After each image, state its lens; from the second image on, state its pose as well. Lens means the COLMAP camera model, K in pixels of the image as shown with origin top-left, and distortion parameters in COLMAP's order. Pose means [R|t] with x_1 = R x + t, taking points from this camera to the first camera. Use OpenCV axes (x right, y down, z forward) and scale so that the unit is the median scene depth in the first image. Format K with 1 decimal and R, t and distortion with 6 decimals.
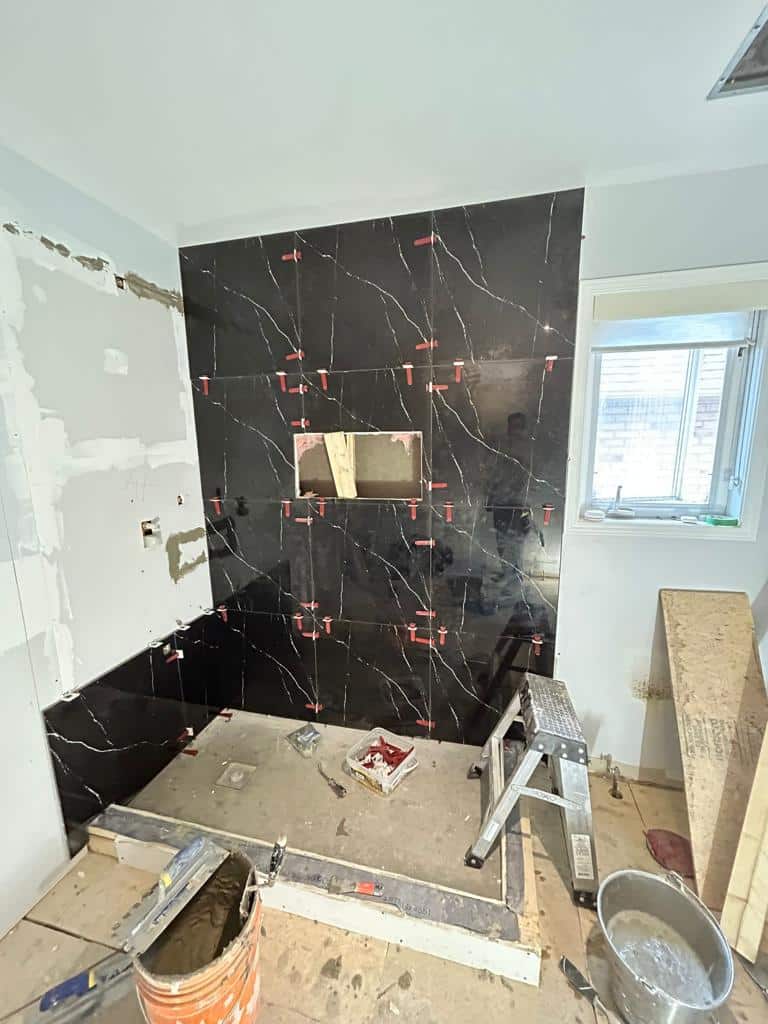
lens RADIAL K [[414.3, 0, 388.7], [0, 414.3, 513.3], [0, 0, 1]] dist [-0.003798, -0.000261]
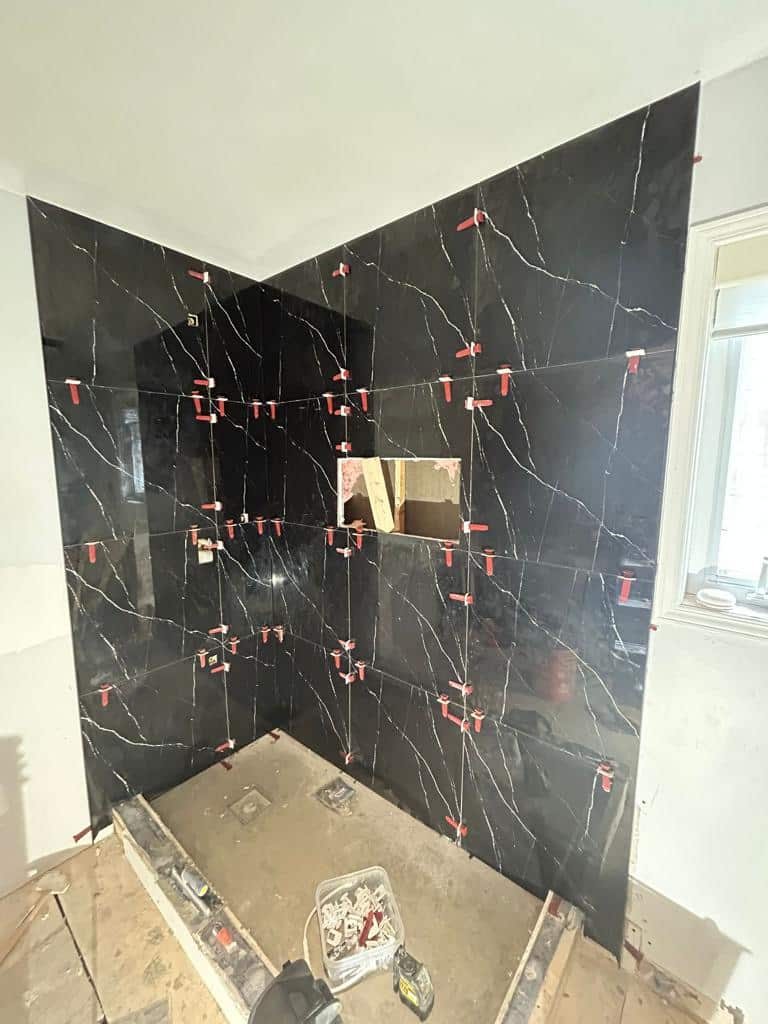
lens RADIAL K [[414.3, 0, 382.8], [0, 414.3, 513.3], [0, 0, 1]] dist [-0.003798, -0.000261]
pose [[0.903937, 0.072697, -0.421441, 0.271727], [-0.091675, 0.995477, -0.024914, -0.055373], [0.417723, 0.061156, 0.906514, 0.206693]]
